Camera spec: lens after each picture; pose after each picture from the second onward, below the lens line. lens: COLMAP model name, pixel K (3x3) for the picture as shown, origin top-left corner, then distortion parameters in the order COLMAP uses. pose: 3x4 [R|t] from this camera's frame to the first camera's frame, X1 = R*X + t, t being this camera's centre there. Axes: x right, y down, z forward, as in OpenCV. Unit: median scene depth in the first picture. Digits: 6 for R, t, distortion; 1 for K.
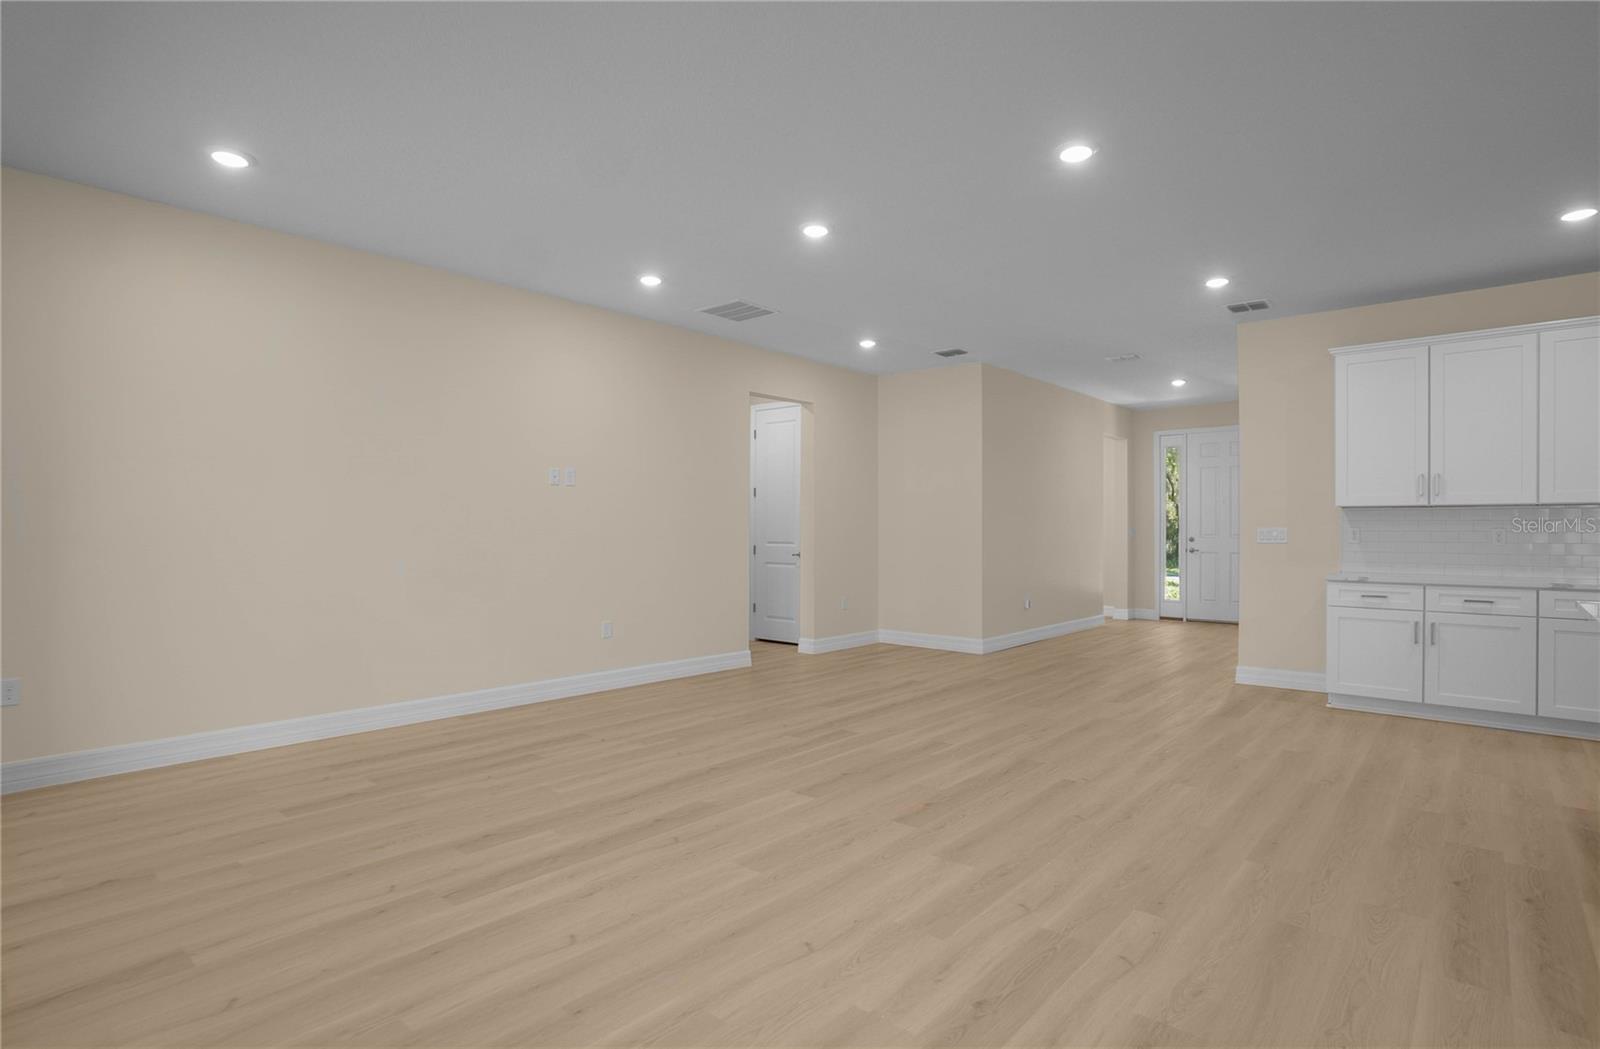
lens RADIAL K [[818.5, 0, 798.5], [0, 818.5, 537.1], [0, 0, 1]] dist [-0.027085, 0.003495]
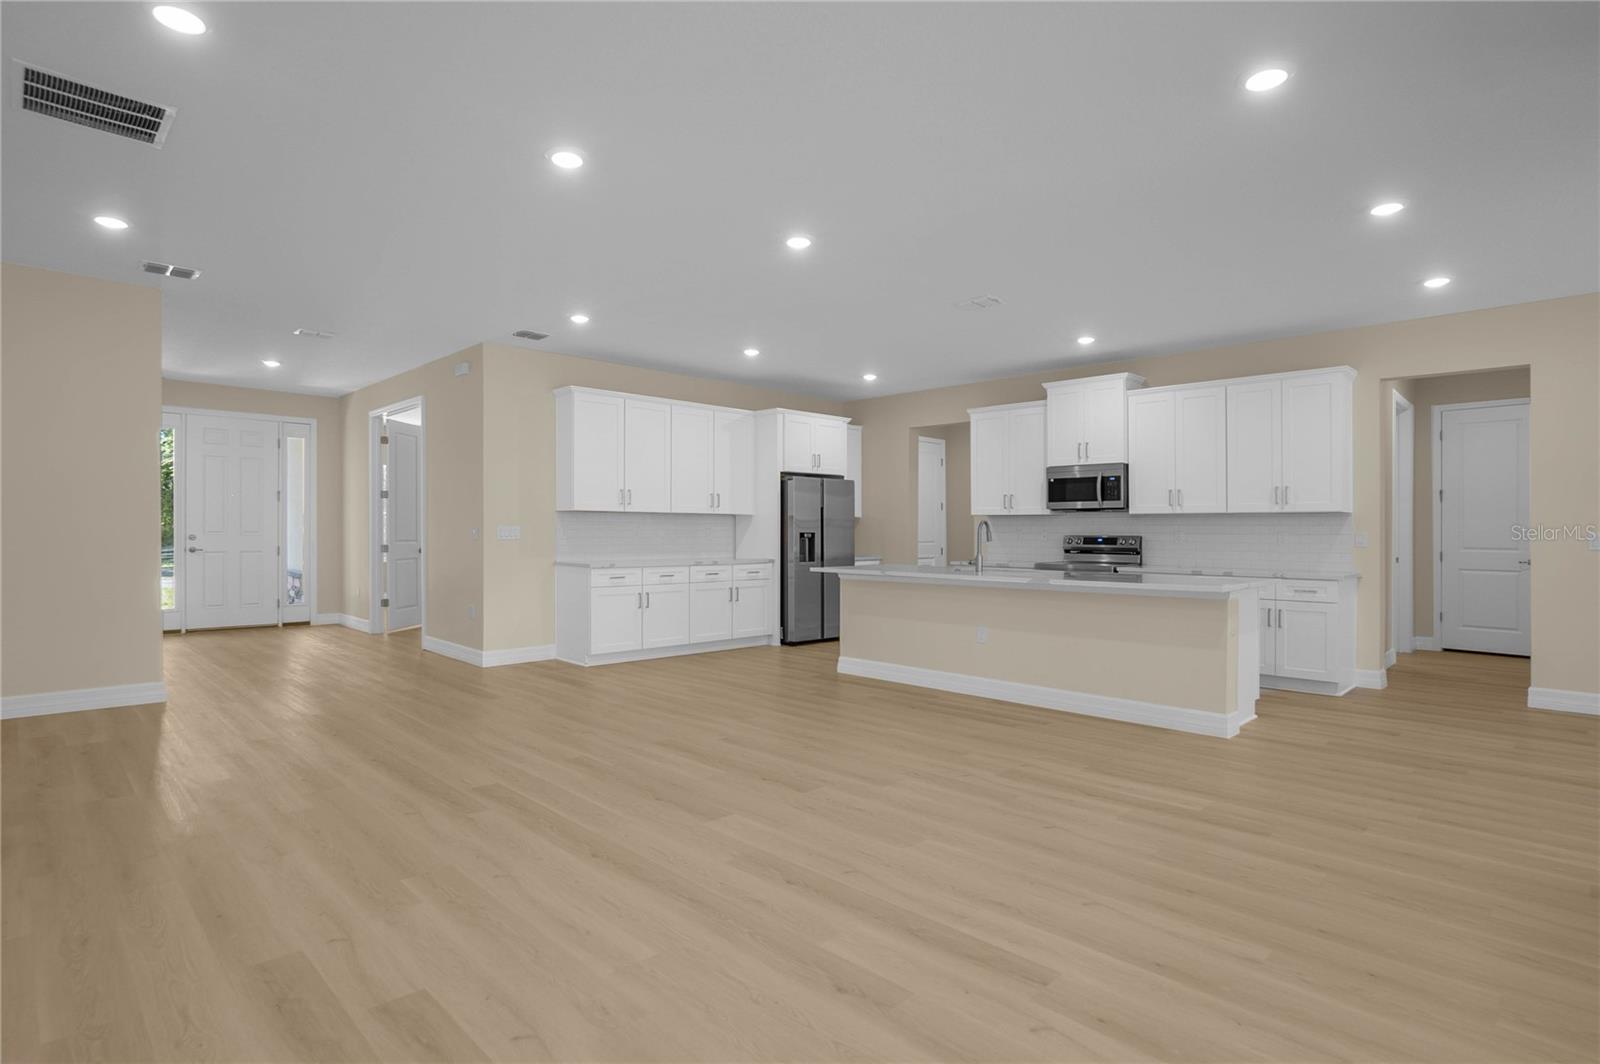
lens RADIAL K [[812.2, 0, 799.1], [0, 812.2, 525.4], [0, 0, 1]] dist [-0.014219, 0.004051]
pose [[0.075997, 0.005019, 0.997095, -0.649237], [0.002653, 0.999983, -0.005236, -0.006772], [-0.997105, 0.003044, 0.075982, 0.605561]]
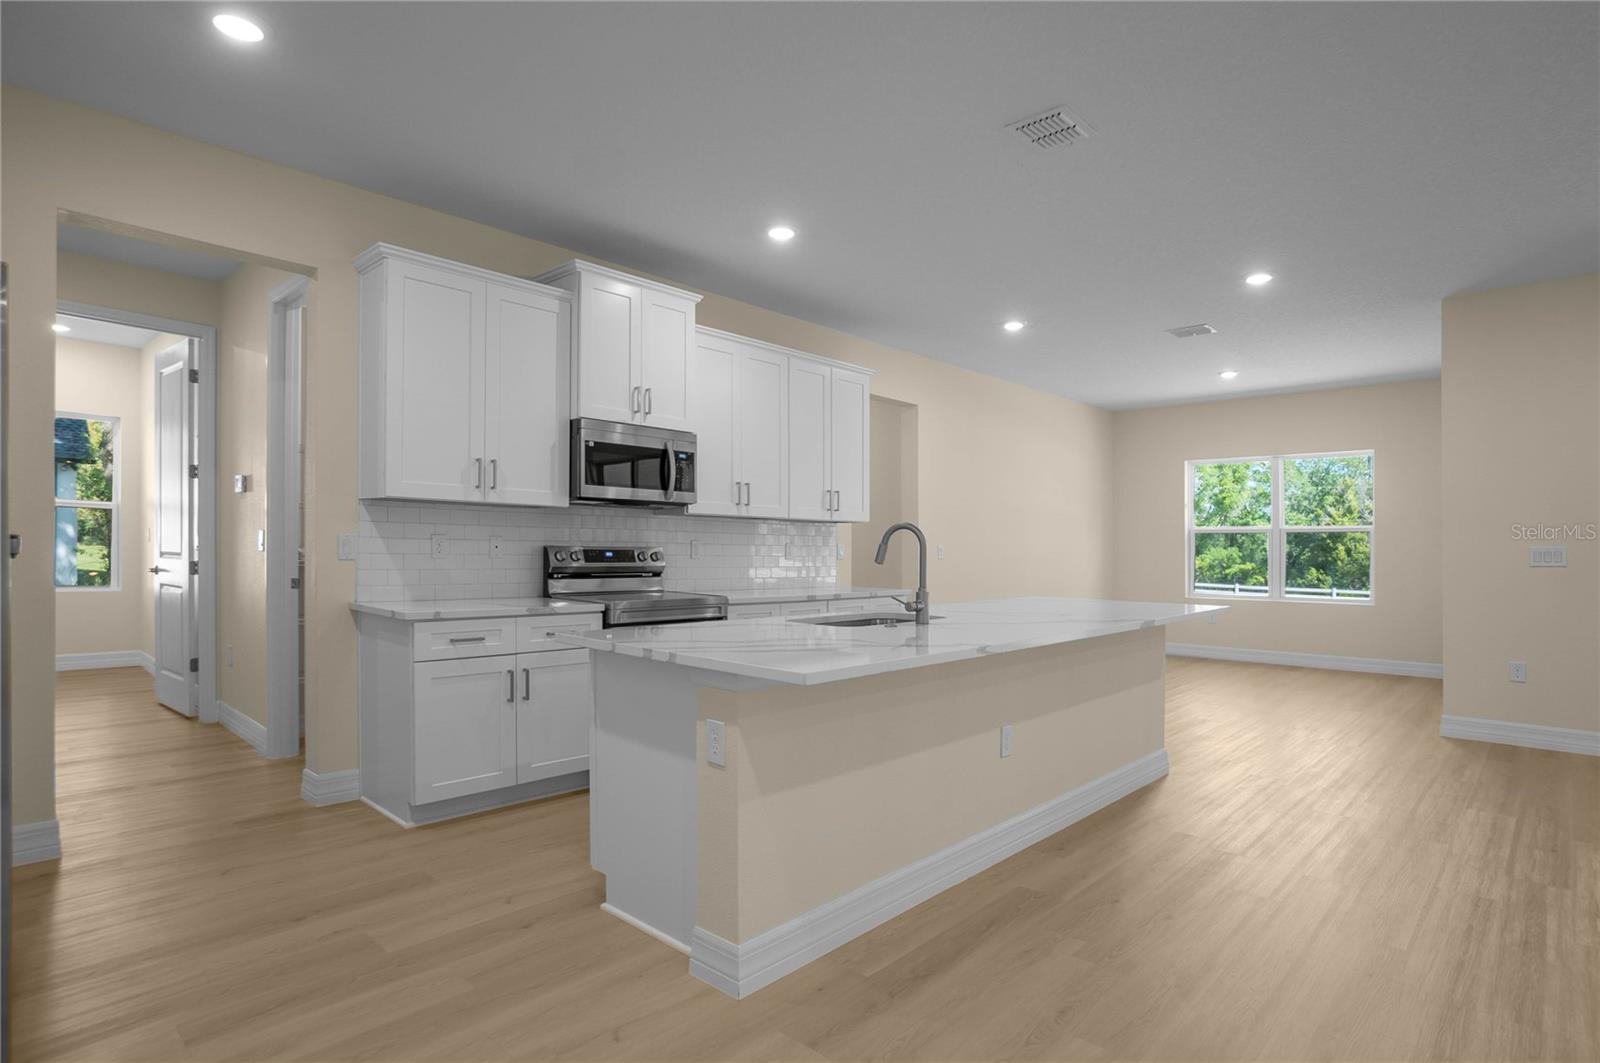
lens RADIAL K [[811.9, 0, 800.3], [0, 811.9, 537.8], [0, 0, 1]] dist [-0.017987, -0.002066]
pose [[-0.999084, -0.018392, 0.038633, 0.650855], [-0.018601, 0.999814, -0.005057, -0.002995], [-0.038533, -0.005771, -0.999241, 1.053489]]
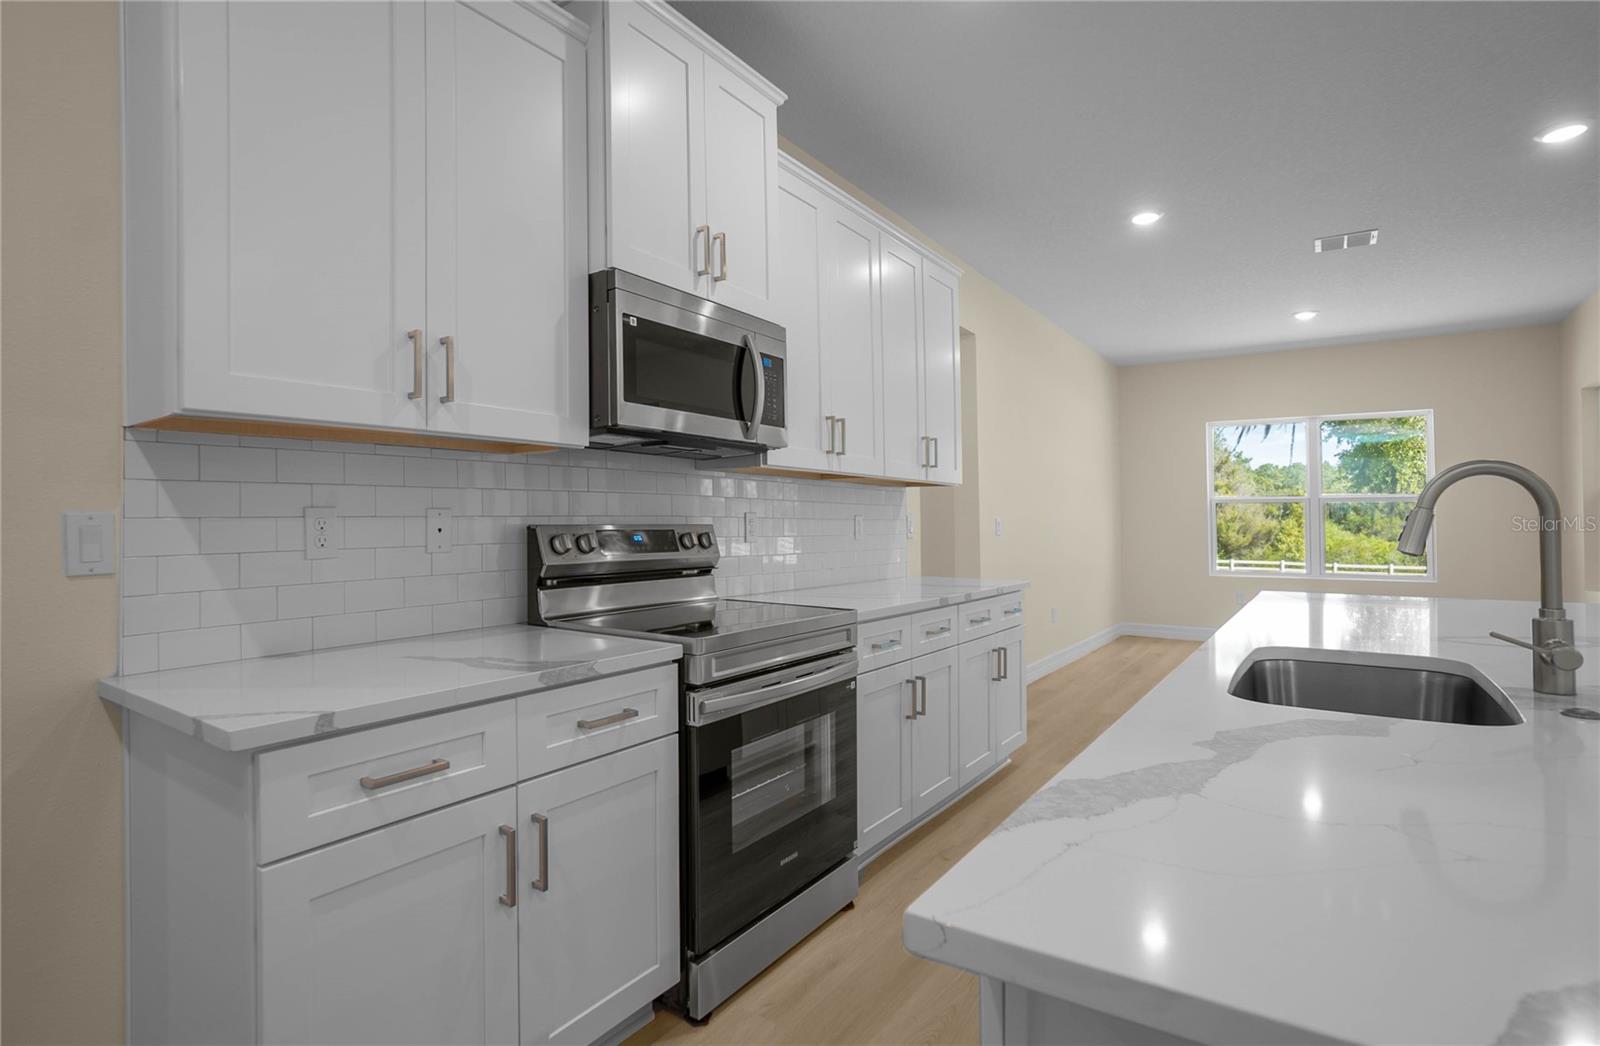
lens RADIAL K [[818.5, 0, 803.9], [0, 818.5, 509.1], [0, 0, 1]] dist [-0.027085, 0.003495]
pose [[-0.992637, -0.013000, -0.120430, 0.856272], [-0.011750, 0.999870, -0.011083, 0.000720], [0.120559, -0.009586, -0.992660, 0.669011]]
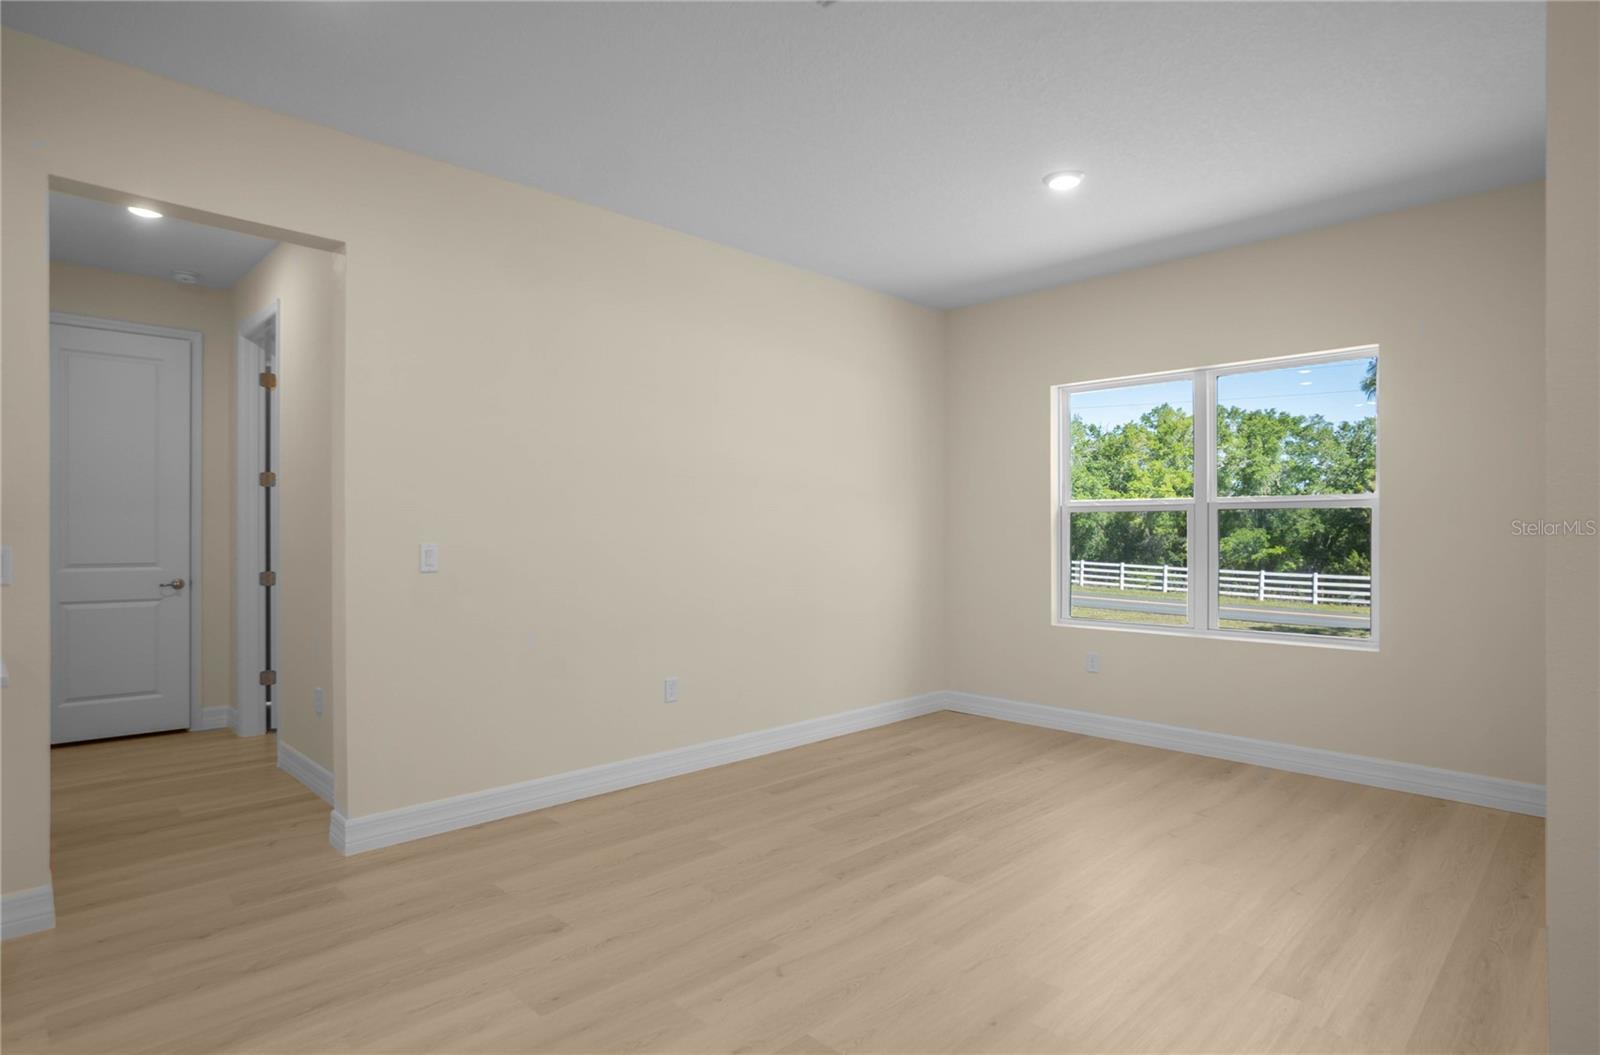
lens RADIAL K [[853.1, 0, 790.8], [0, 853.1, 537.7], [0, 0, 1]] dist [-0.023108, 0.006210]
pose [[-0.997885, -0.009516, 0.064311, 0.144249], [-0.008675, 0.999873, 0.013354, -0.017842], [-0.064430, 0.012768, -0.997841, 0.319258]]
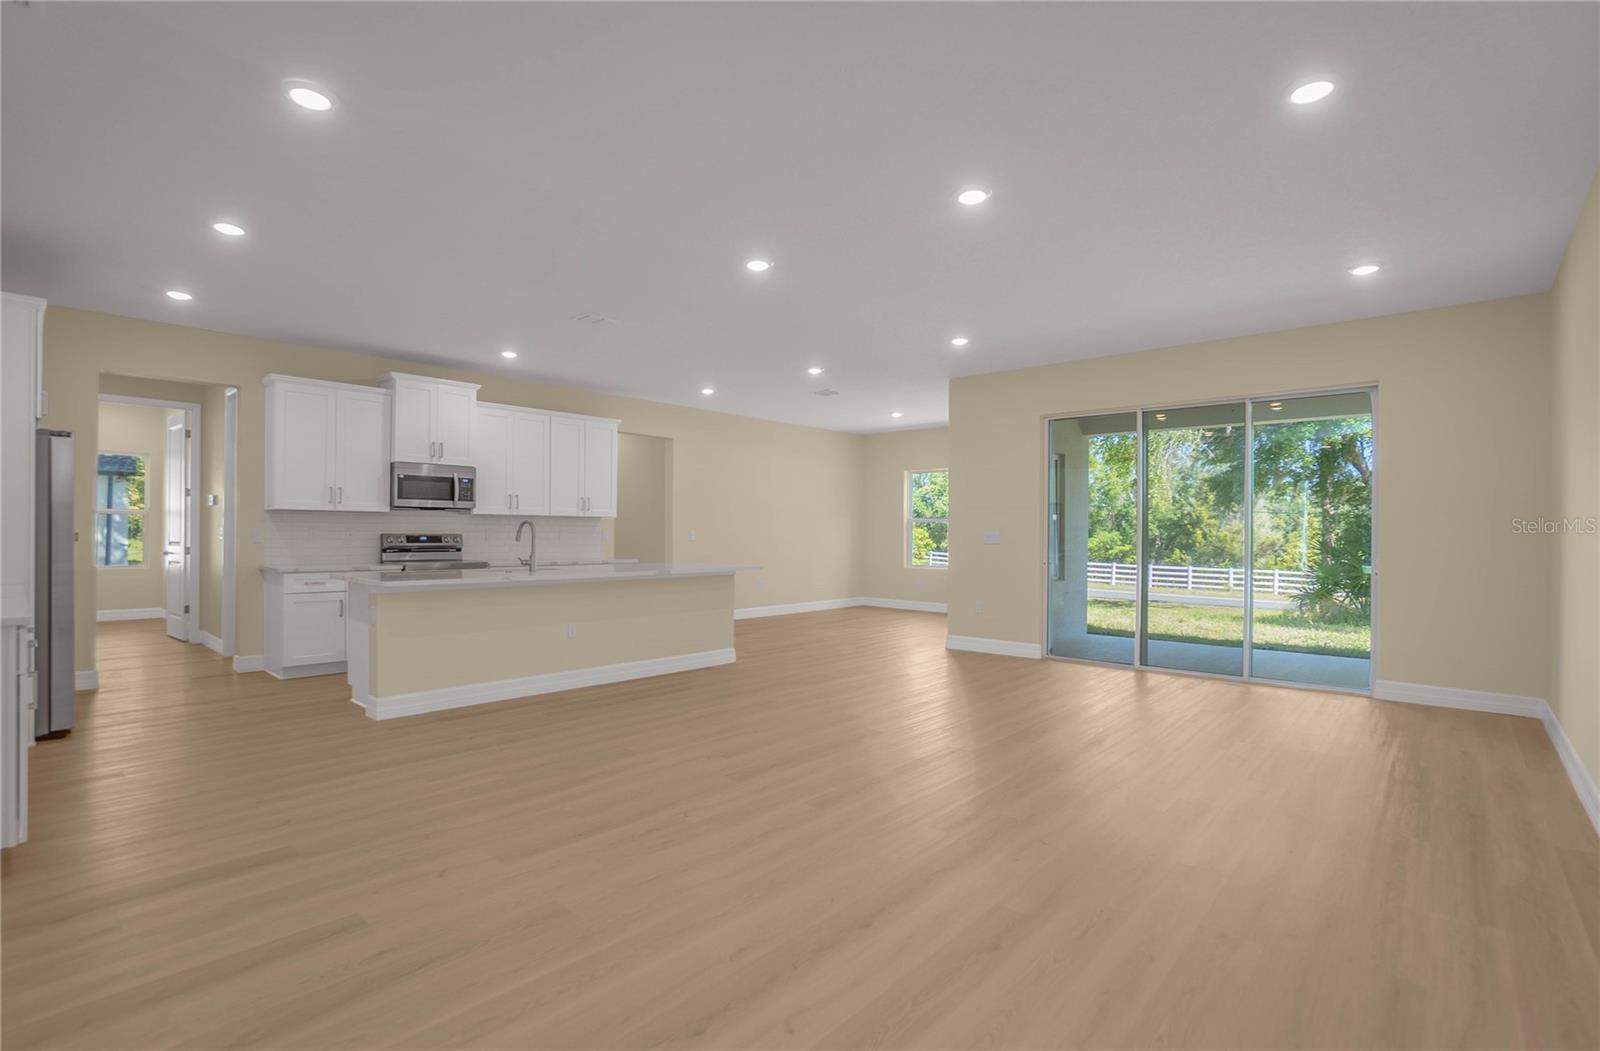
lens RADIAL K [[717.6, 0, 785.5], [0, 717.6, 522.3], [0, 0, 1]] dist [-0.027541, 0.000538]
pose [[-0.999540, -0.008493, 0.029127, 0.170728], [-0.008864, 0.999881, -0.012628, -0.005270], [-0.029017, -0.012880, -0.999496, 1.498283]]
